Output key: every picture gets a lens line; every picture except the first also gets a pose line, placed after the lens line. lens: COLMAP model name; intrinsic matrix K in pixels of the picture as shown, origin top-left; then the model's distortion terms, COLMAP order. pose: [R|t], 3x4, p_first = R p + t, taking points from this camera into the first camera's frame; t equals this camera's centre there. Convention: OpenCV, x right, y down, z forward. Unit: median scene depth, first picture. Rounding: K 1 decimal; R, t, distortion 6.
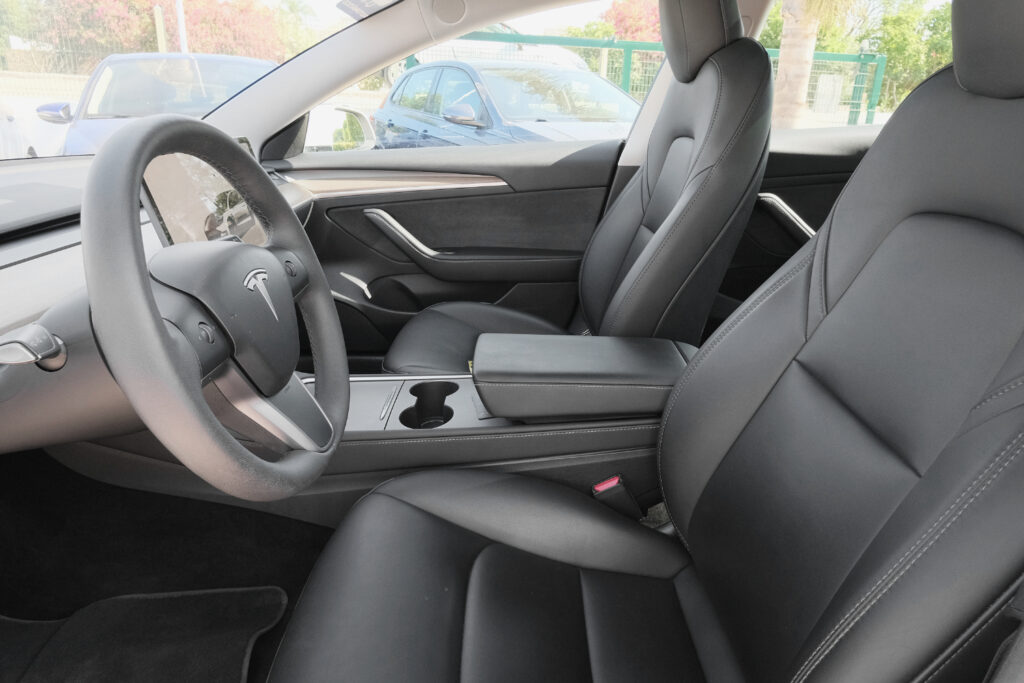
lens RADIAL K [[658.7, 0, 513.6], [0, 658.7, 344.5], [0, 0, 1]] dist [-0.003640, -0.000930]
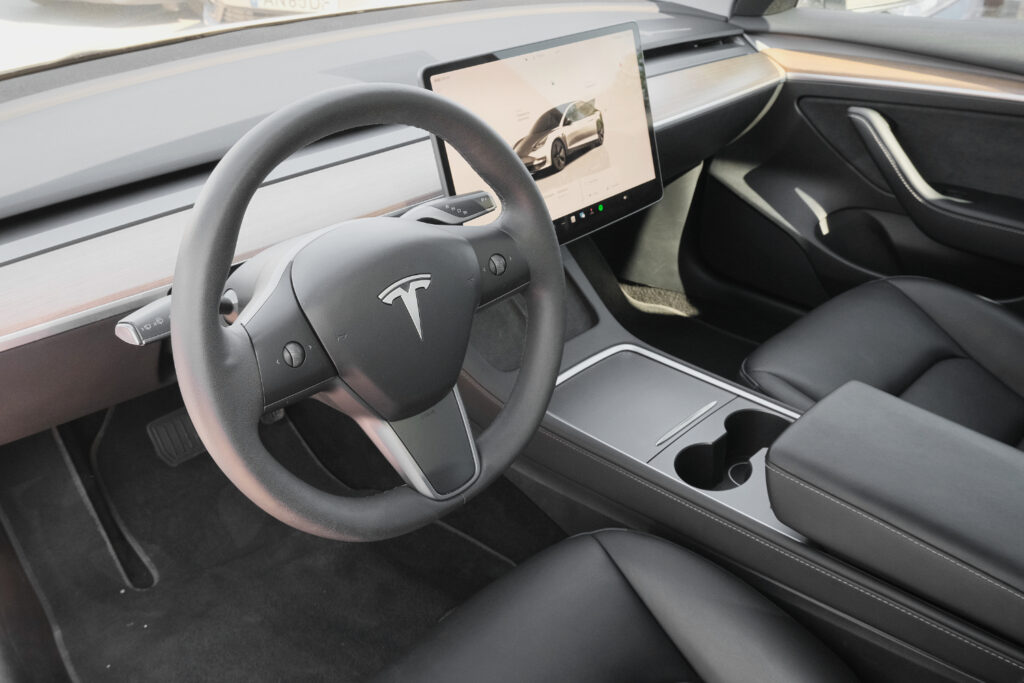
lens RADIAL K [[868.1, 0, 510.3], [0, 868.1, 338.1], [0, 0, 1]] dist [0.014306, 0.003818]
pose [[0.704045, 0.347423, -0.619368, 0.158730], [-0.227954, 0.936567, 0.266231, -0.142466], [0.672575, -0.046251, 0.738582, 0.107136]]
